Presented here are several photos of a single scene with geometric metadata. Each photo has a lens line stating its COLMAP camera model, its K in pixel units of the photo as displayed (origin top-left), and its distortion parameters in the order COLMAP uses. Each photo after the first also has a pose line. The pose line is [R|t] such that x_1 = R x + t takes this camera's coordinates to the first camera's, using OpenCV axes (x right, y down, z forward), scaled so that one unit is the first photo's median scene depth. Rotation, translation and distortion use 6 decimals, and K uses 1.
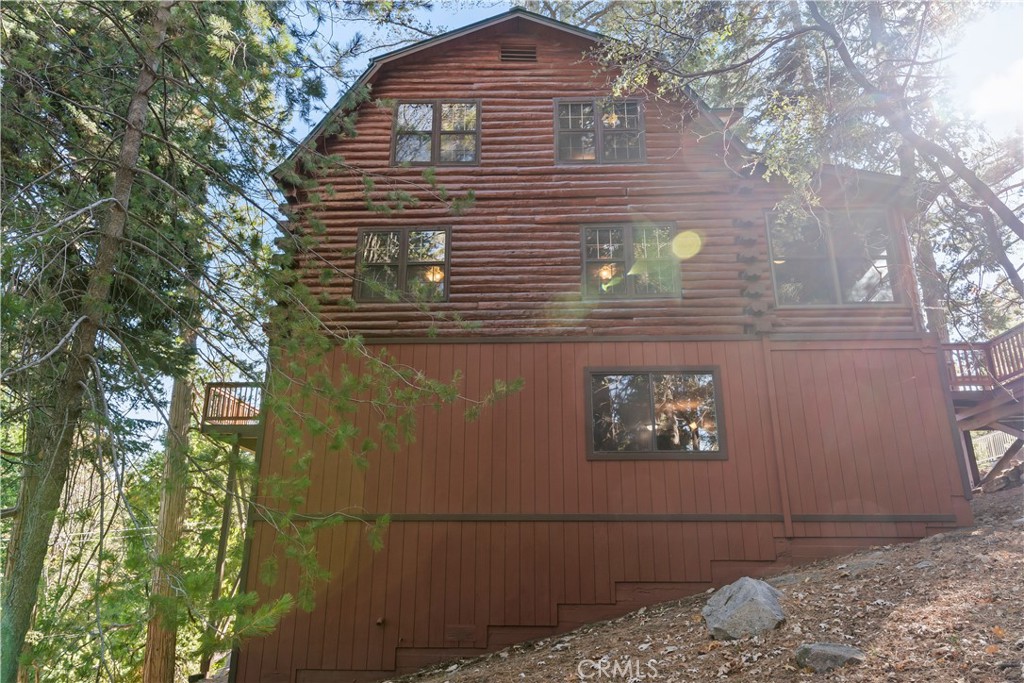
lens RADIAL K [[691.2, 0, 512.0], [0, 691.2, 341.5], [0, 0, 1]] dist [-0.000968, -0.001797]
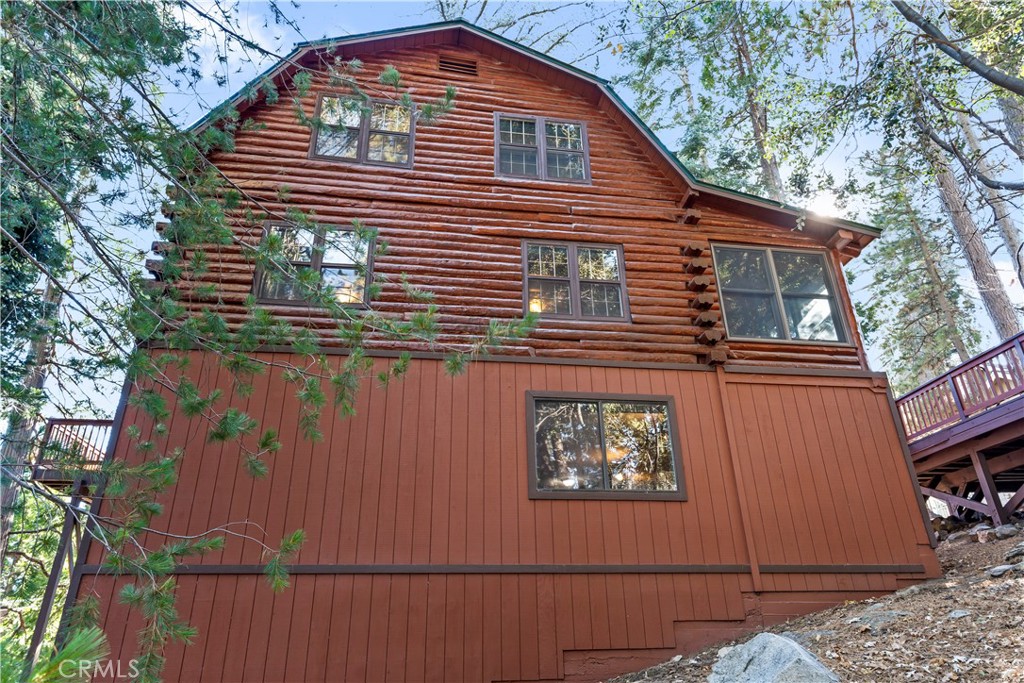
lens RADIAL K [[644.9, 0, 512.0], [0, 644.9, 341.5], [0, 0, 1]] dist [-0.001926, 0.000274]
pose [[0.981943, 0.062678, 0.178494, -0.058073], [-0.038200, 0.989777, -0.137410, 0.082905], [-0.185282, 0.128110, 0.974299, 0.198707]]
